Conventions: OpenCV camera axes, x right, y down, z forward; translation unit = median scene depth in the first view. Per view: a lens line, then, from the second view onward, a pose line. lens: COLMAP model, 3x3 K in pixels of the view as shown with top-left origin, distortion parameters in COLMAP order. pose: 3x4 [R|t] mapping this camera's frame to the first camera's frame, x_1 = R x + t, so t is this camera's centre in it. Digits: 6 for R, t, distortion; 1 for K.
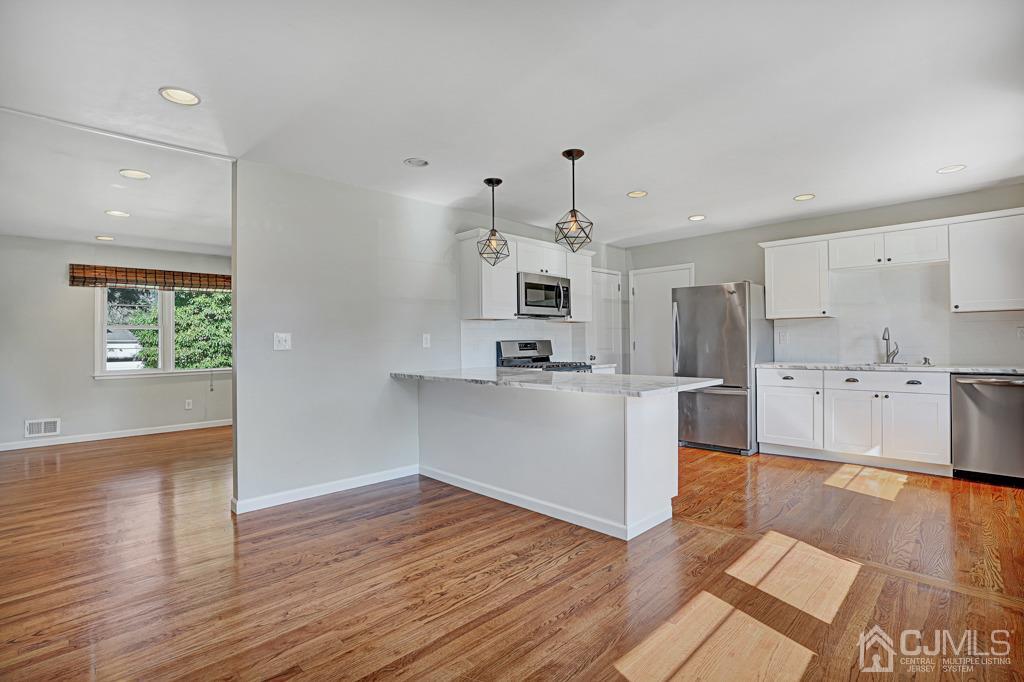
lens RADIAL K [[494.1, 0, 520.3], [0, 494.1, 340.5], [0, 0, 1]] dist [-0.067770, 0.025824]
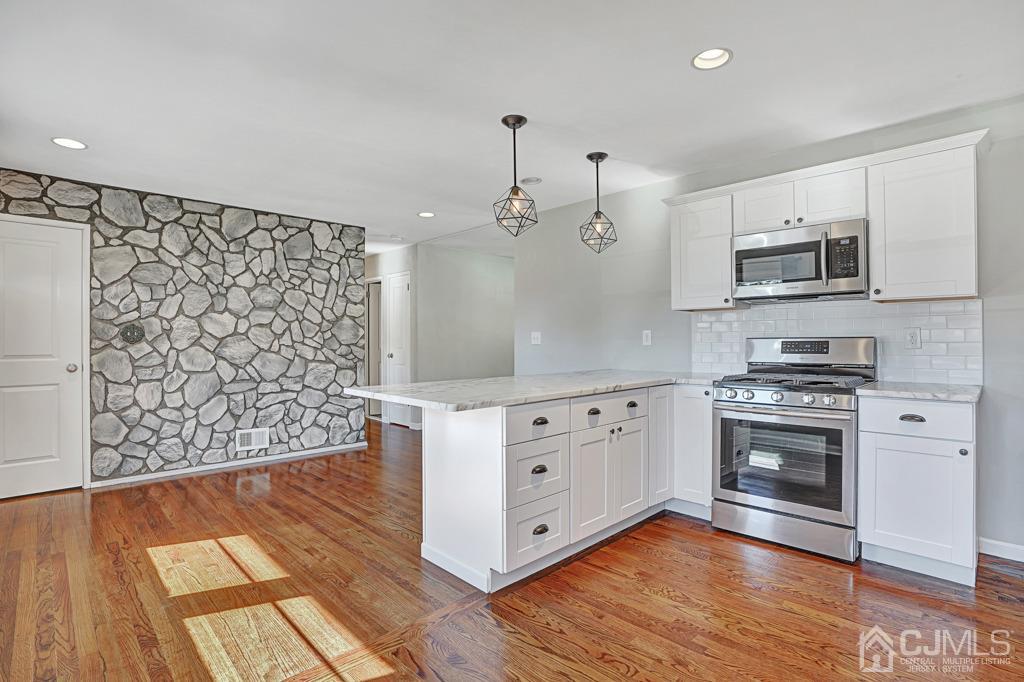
lens RADIAL K [[494.1, 0, 520.3], [0, 494.1, 340.5], [0, 0, 1]] dist [-0.067770, 0.025824]
pose [[-0.018195, 0.010254, -0.999782, 0.732963], [0.008759, 0.999911, 0.010096, -0.005838], [0.999796, -0.008573, -0.018283, 0.777148]]
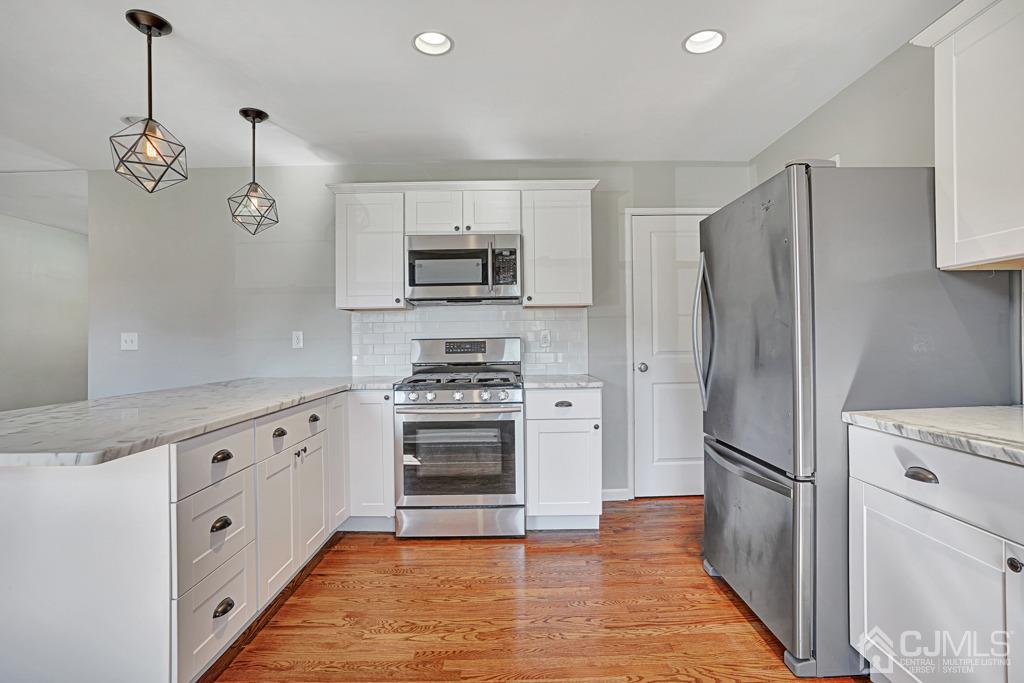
lens RADIAL K [[494.1, 0, 520.3], [0, 494.1, 341.0], [0, 0, 1]] dist [-0.067770, 0.025824]
pose [[0.701409, 0.002546, -0.712754, 0.630524], [0.008617, 0.999890, 0.012051, -0.003958], [0.712707, -0.014594, 0.701310, 0.697917]]
